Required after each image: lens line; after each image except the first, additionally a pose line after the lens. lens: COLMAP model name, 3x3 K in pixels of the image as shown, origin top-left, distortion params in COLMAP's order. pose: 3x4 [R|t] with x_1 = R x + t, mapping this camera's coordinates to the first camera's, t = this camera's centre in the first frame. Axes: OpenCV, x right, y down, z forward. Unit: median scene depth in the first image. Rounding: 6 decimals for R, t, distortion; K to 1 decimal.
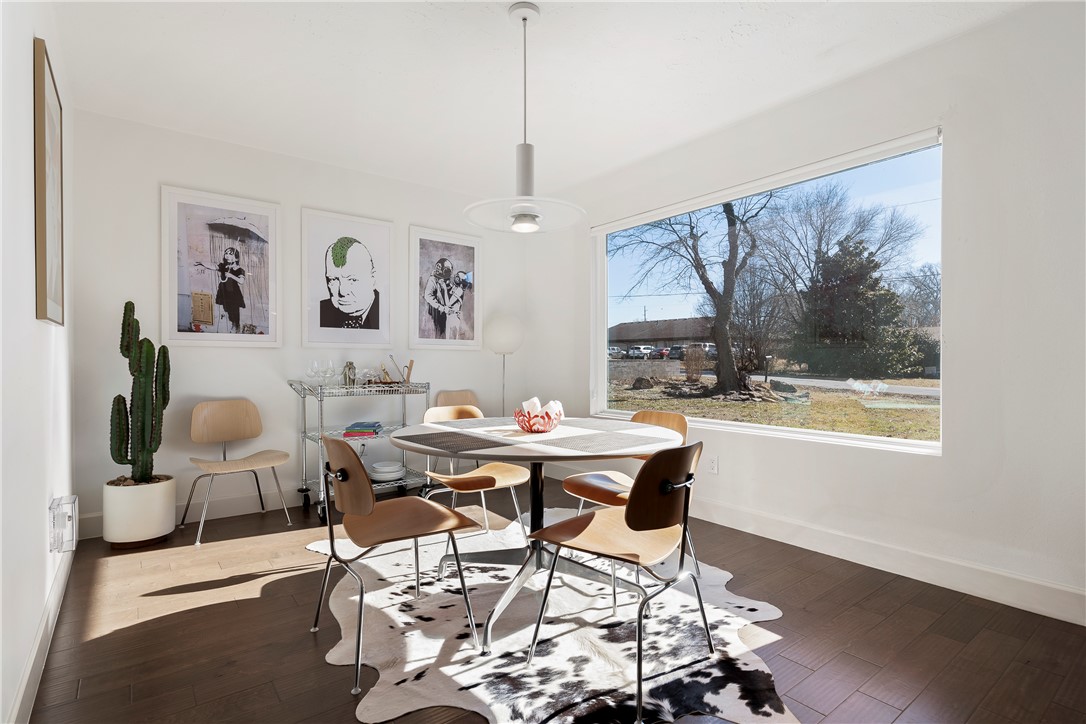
lens RADIAL K [[536.6, 0, 543.0], [0, 536.6, 362.0], [0, 0, 1]] dist [0.002989, 0.000295]
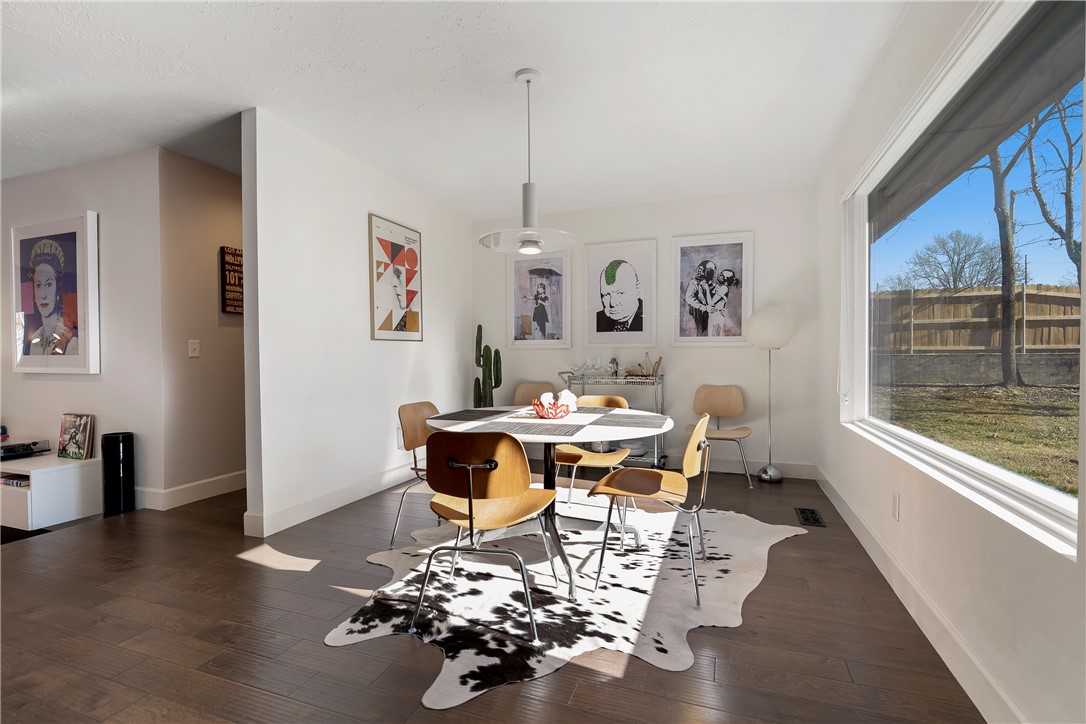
lens RADIAL K [[486.6, 0, 545.7], [0, 486.6, 364.2], [0, 0, 1]] dist [0.000596, -0.000013]
pose [[0.535971, 0.009992, -0.844177, 0.571757], [0.004962, 0.999875, 0.014986, -0.004574], [0.844222, -0.012221, 0.535855, 0.262716]]
